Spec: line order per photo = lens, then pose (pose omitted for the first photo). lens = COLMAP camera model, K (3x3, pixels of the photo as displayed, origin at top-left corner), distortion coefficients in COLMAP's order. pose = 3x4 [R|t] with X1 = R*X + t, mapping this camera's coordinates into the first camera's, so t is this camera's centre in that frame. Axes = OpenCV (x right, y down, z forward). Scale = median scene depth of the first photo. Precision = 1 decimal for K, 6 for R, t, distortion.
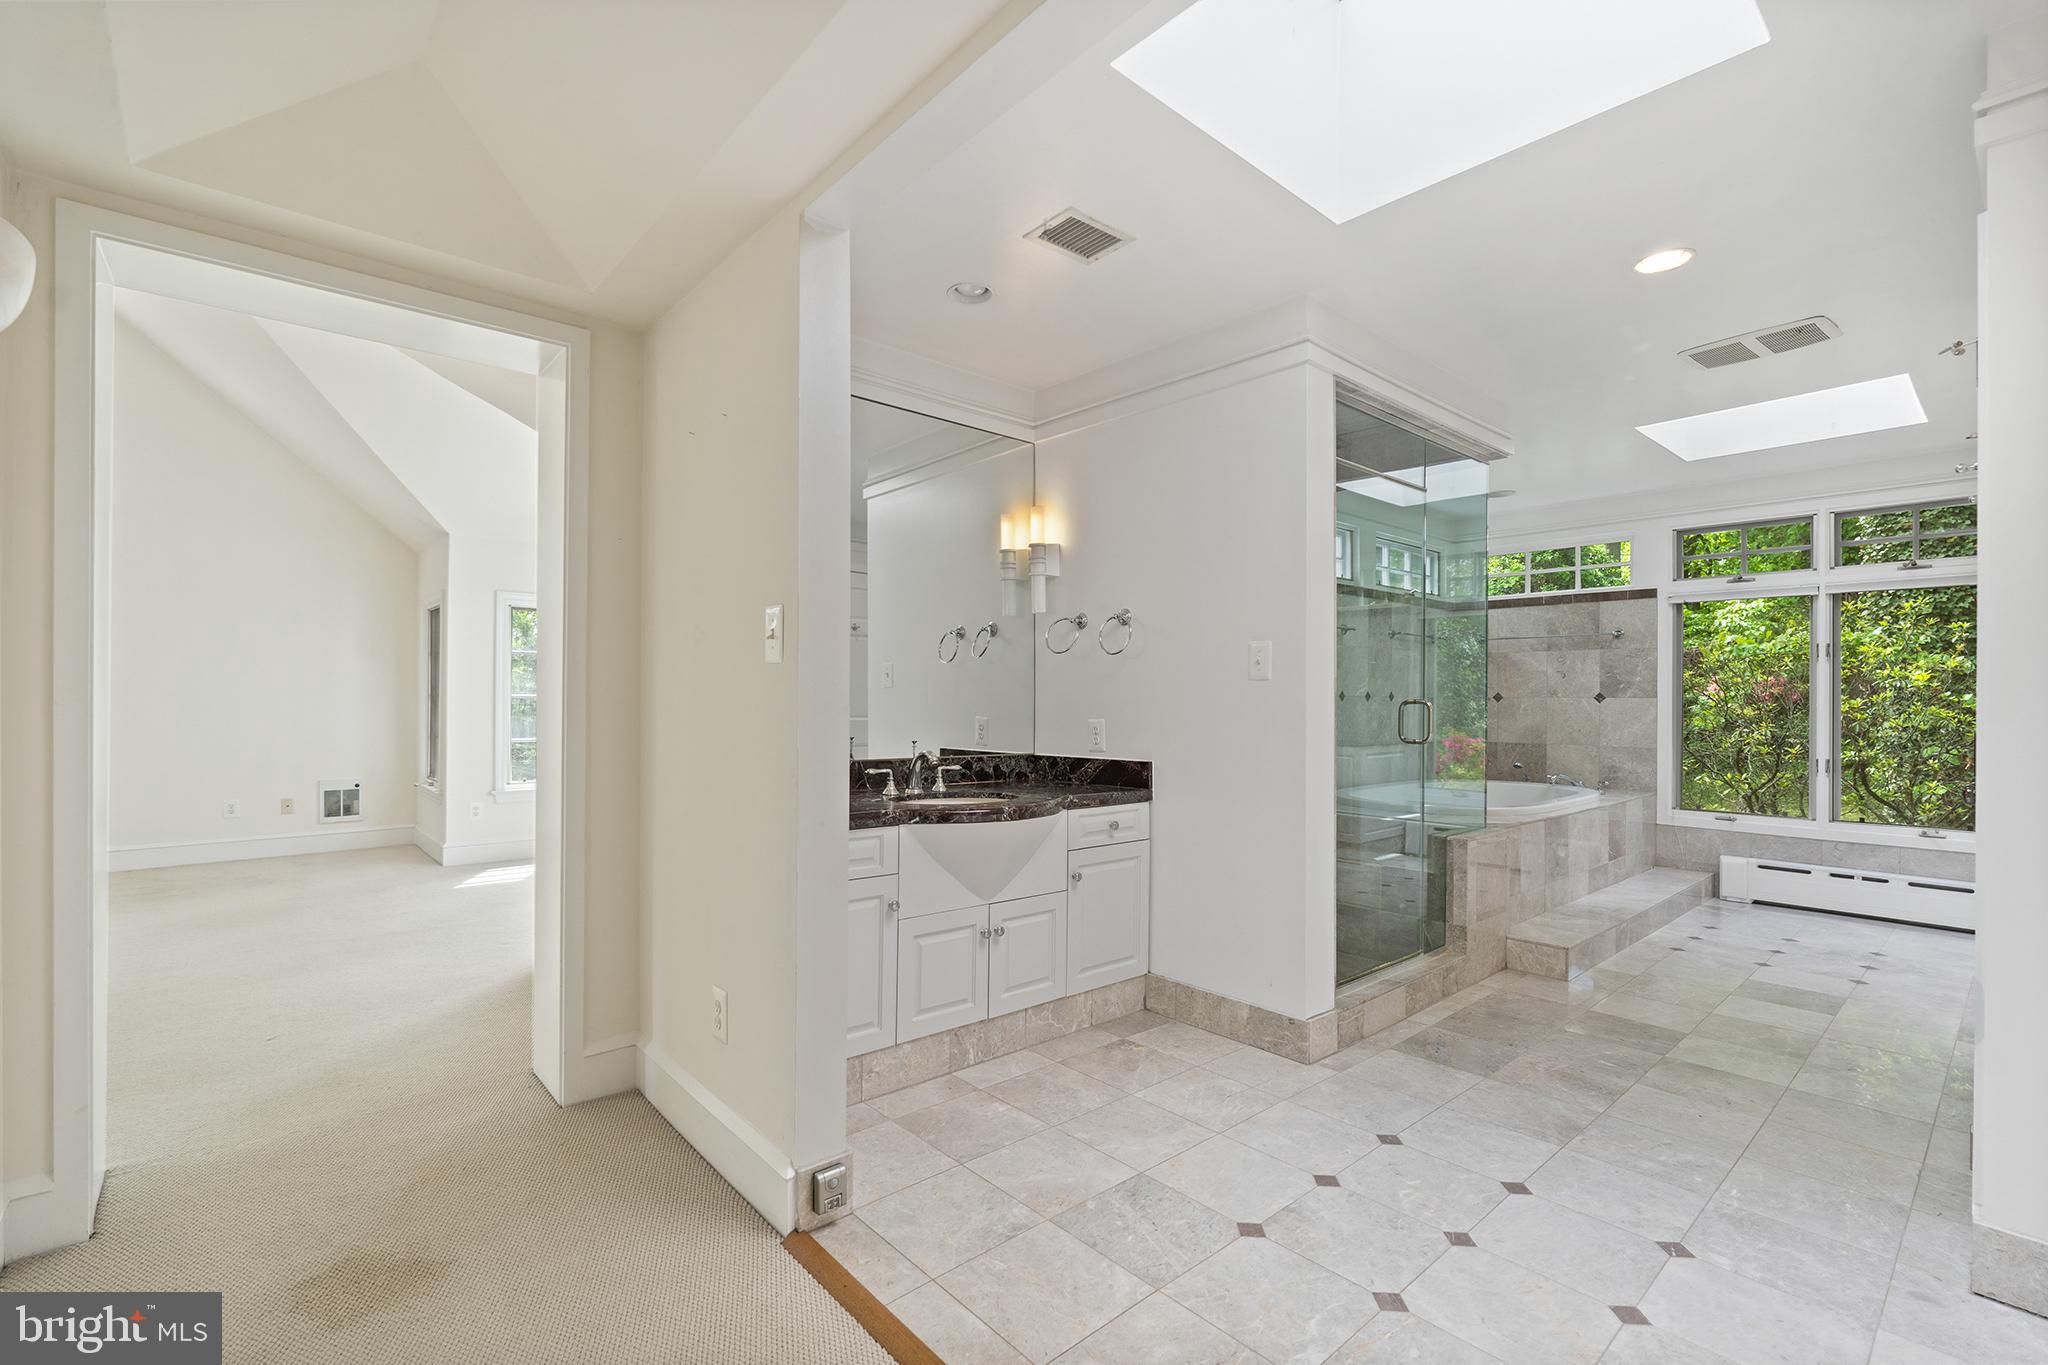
lens RADIAL K [[906.9, 0, 1022.7], [0, 906.9, 693.9], [0, 0, 1]] dist [-0.002489, -0.000139]
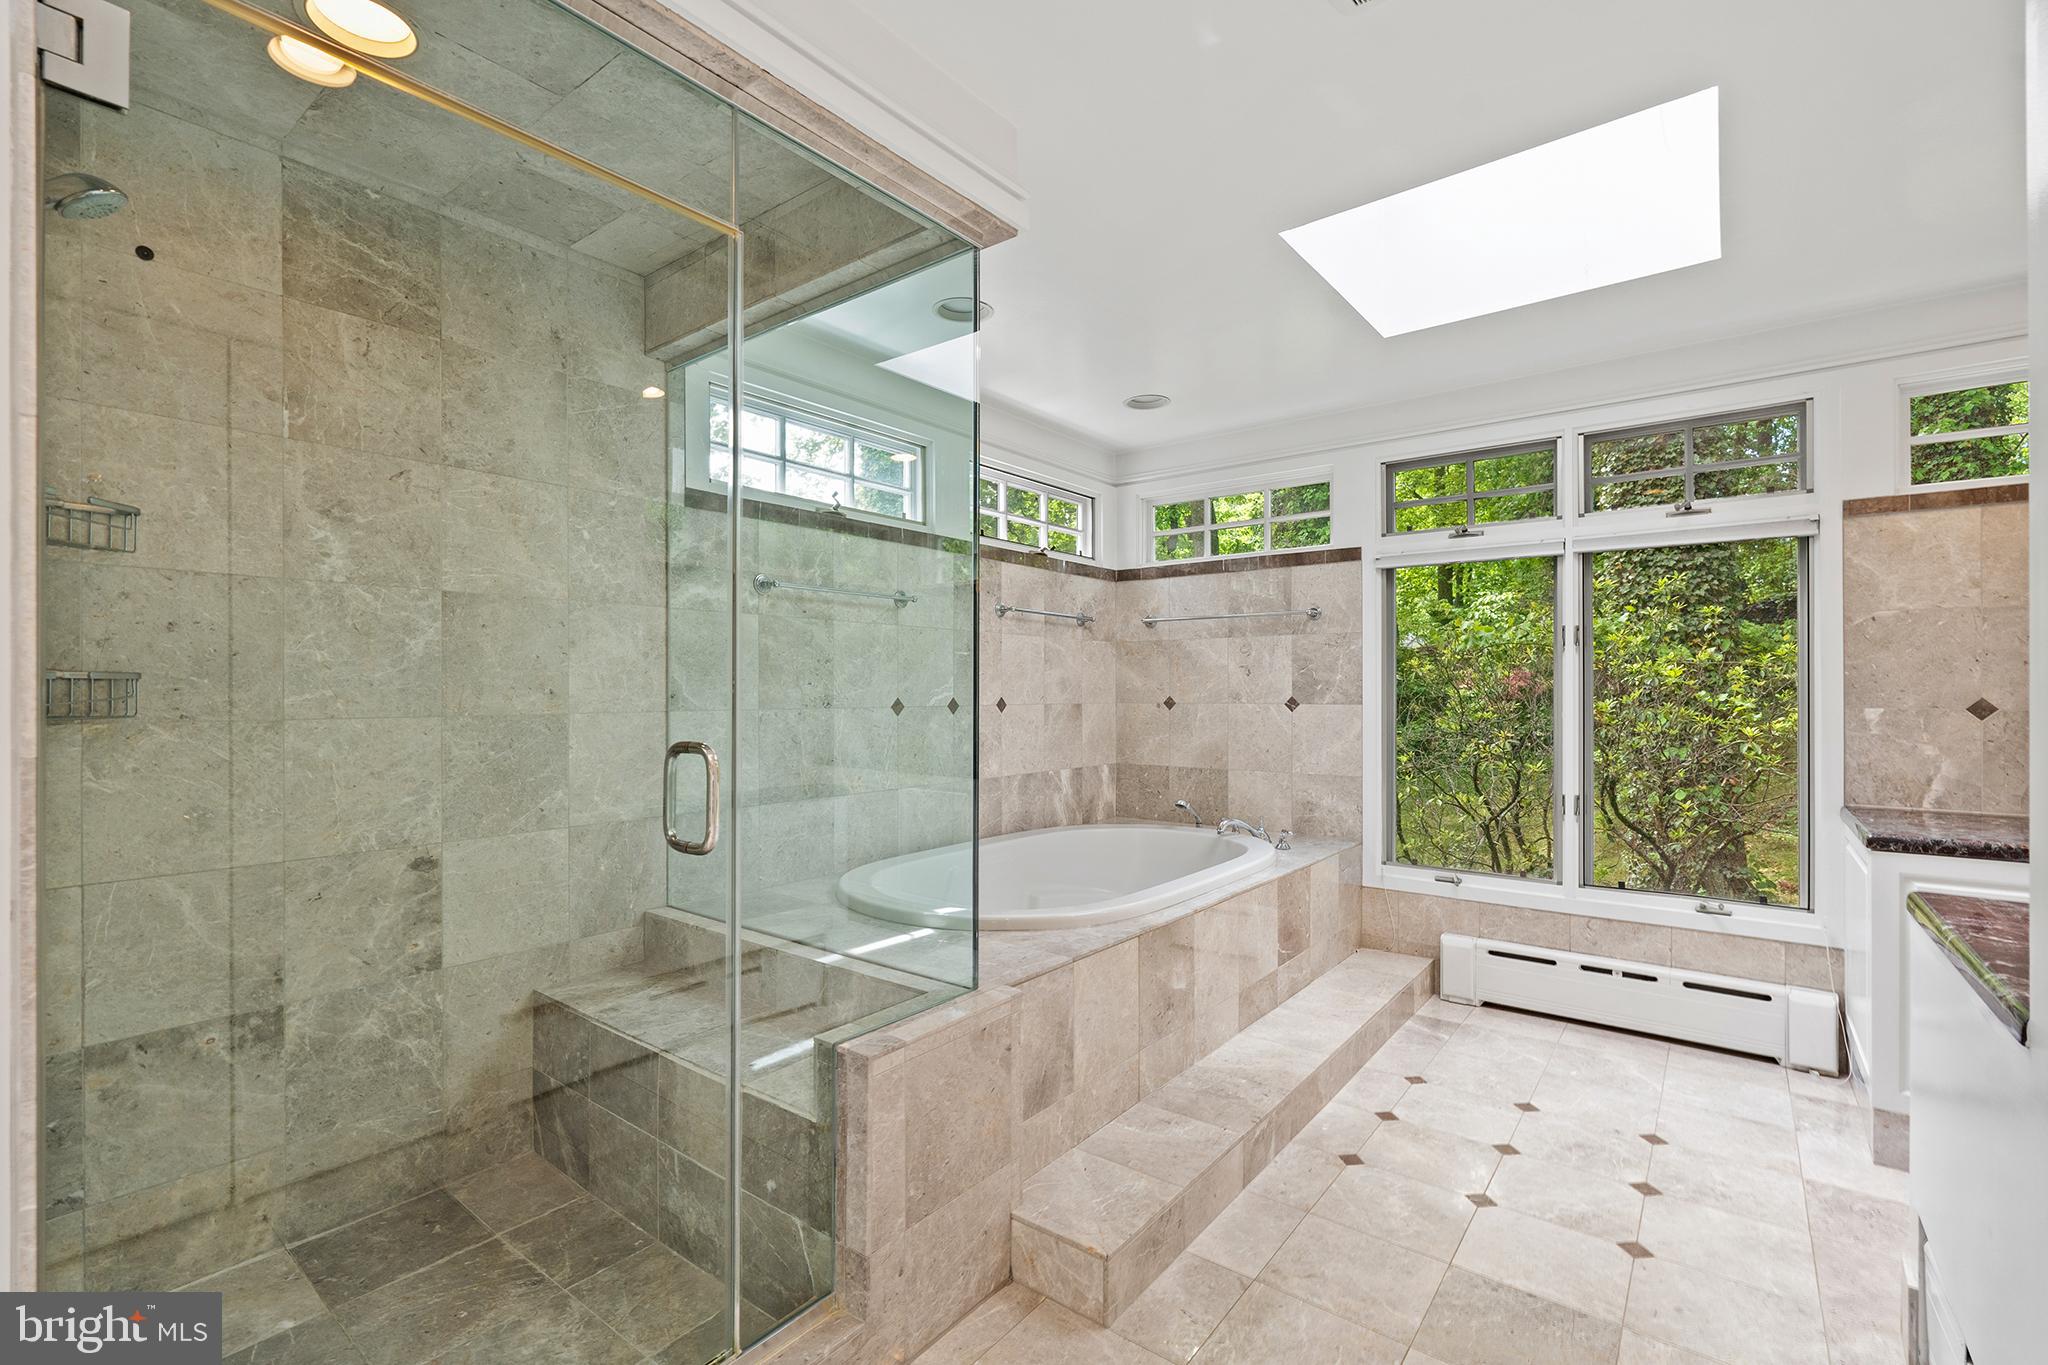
lens RADIAL K [[906.9, 0, 1030.4], [0, 906.9, 687.7], [0, 0, 1]] dist [-0.002489, -0.000139]
pose [[0.981565, -0.005744, 0.191041, 0.314859], [0.005658, 0.999983, 0.000999, -0.010546], [-0.191043, 0.000100, 0.981582, 0.362207]]
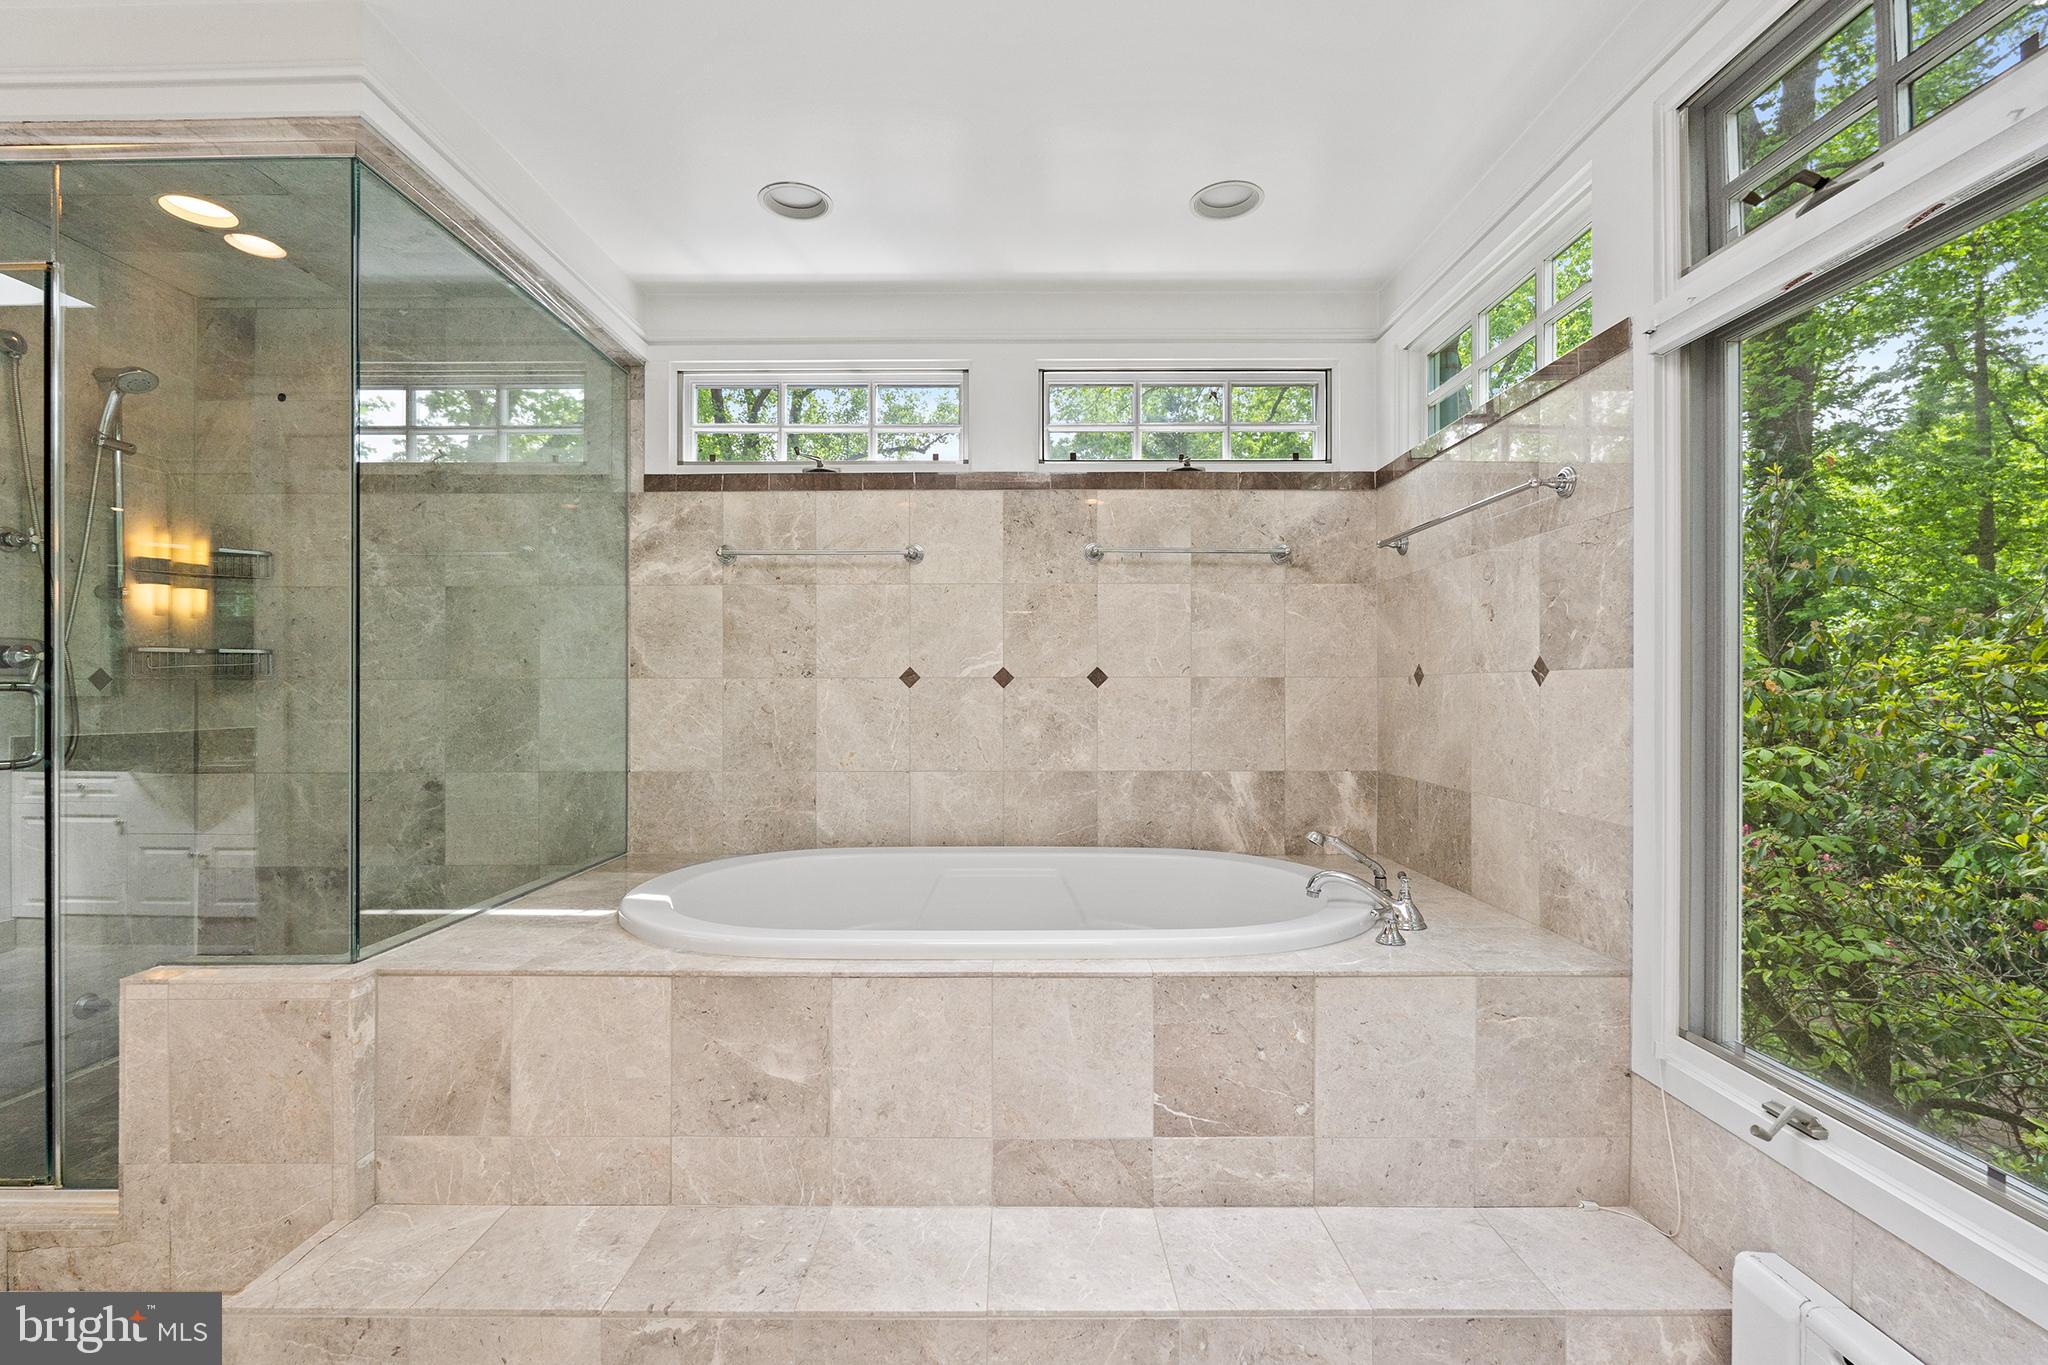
lens RADIAL K [[906.9, 0, 1021.7], [0, 906.9, 688.8], [0, 0, 1]] dist [-0.002489, -0.000139]
pose [[0.749815, -0.008505, -0.661593, 0.743705], [0.008690, 0.999958, -0.003005, 0.011057], [0.661591, -0.003496, 0.749857, 0.621205]]
